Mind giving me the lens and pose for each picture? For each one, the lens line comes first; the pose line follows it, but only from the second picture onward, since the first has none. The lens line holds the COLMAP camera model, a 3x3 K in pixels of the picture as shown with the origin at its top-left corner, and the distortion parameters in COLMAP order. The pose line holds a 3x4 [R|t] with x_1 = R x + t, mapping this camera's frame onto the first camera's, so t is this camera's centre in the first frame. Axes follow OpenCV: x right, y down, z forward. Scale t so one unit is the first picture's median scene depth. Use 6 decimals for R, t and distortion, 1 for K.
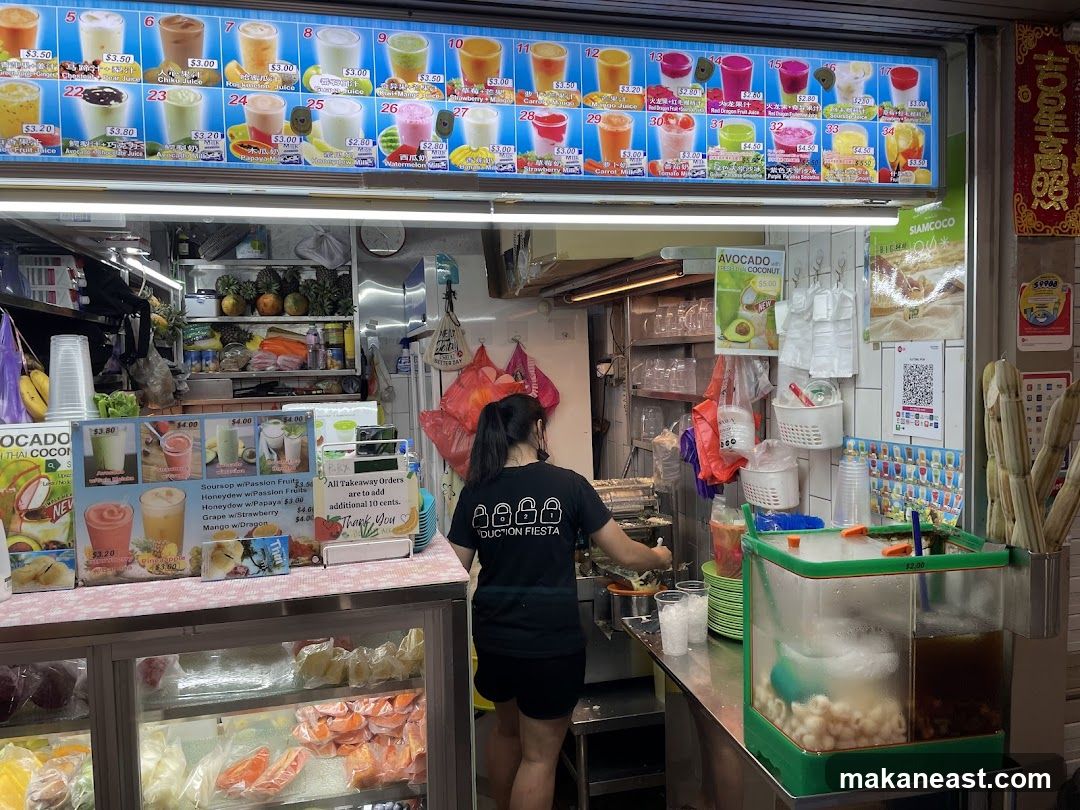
lens RADIAL K [[815.1, 0, 525.9], [0, 815.1, 408.2], [0, 0, 1]] dist [0.073366, -0.098429]
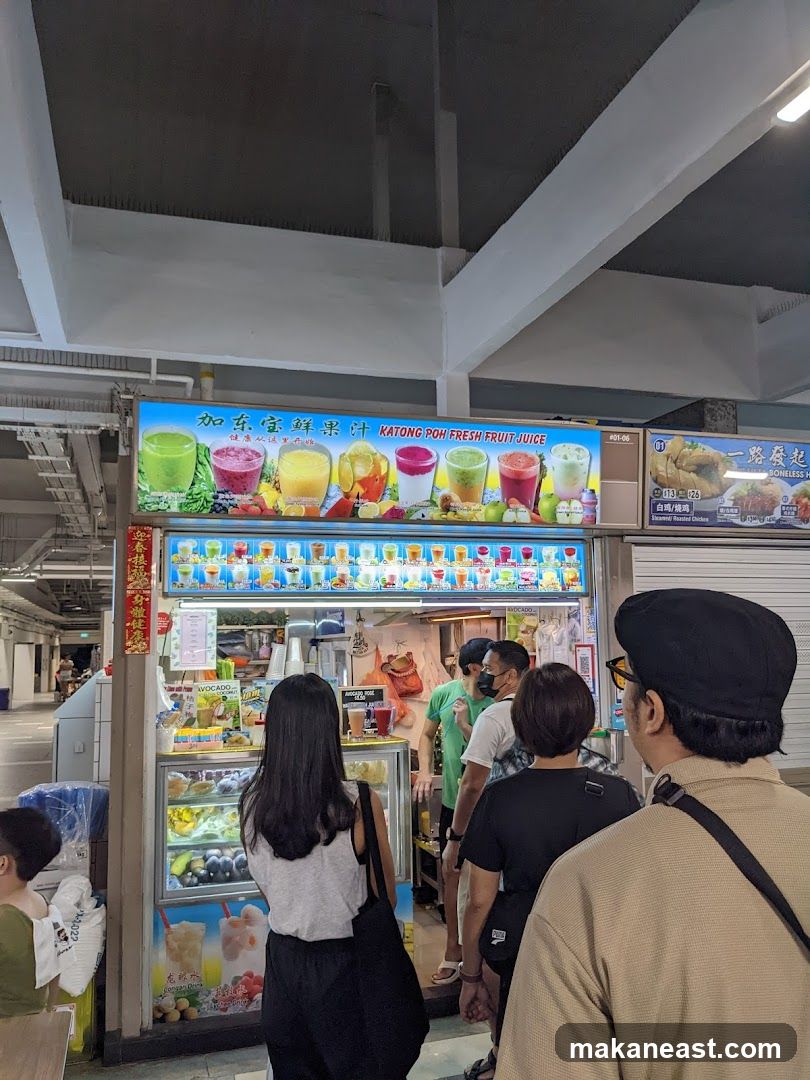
lens RADIAL K [[881.6, 0, 400.5], [0, 881.6, 546.6], [0, 0, 1]] dist [0.094537, -0.004031]
pose [[0.998080, 0.014363, 0.060251, -0.270634], [-0.003932, 0.985475, -0.169774, 0.070010], [-0.061815, 0.169211, 0.983640, -1.874890]]
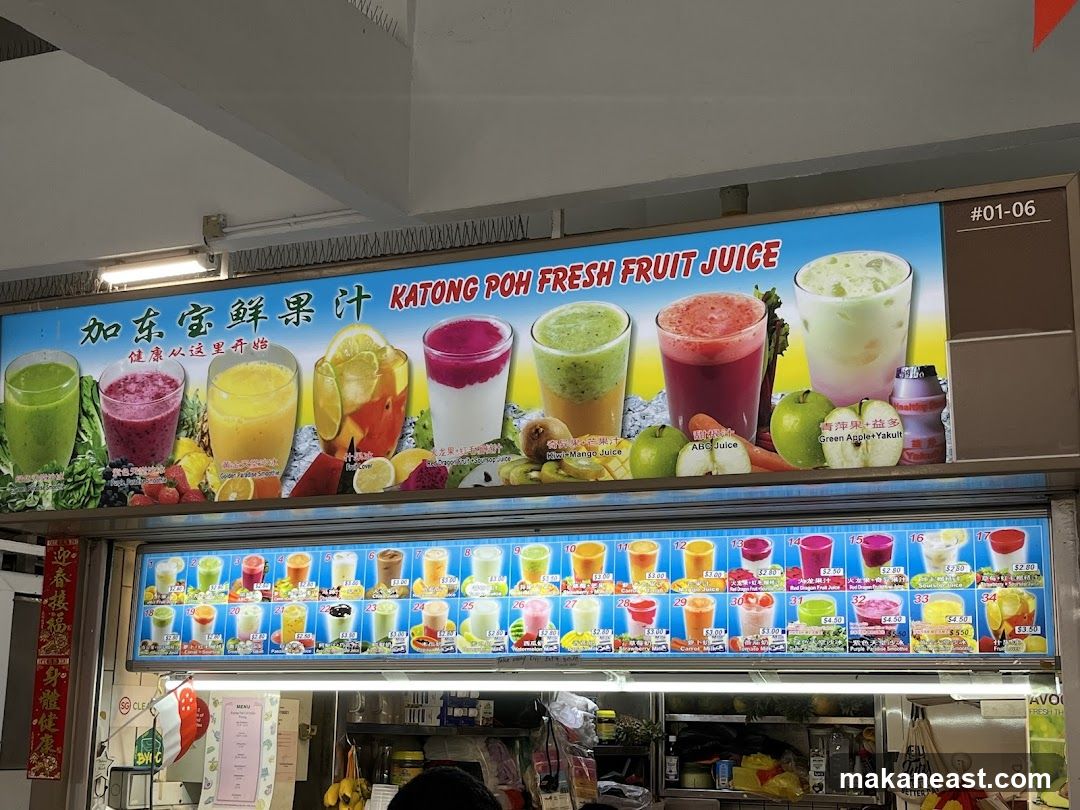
lens RADIAL K [[1614.4, 0, 536.2], [0, 1614.4, 383.3], [0, 0, 1]] dist [0.201392, -0.818743]
pose [[0.774210, -0.095860, -0.625628, 1.320077], [-0.072851, 0.968398, -0.238532, -0.096814], [0.628722, 0.230252, 0.742760, -0.823967]]
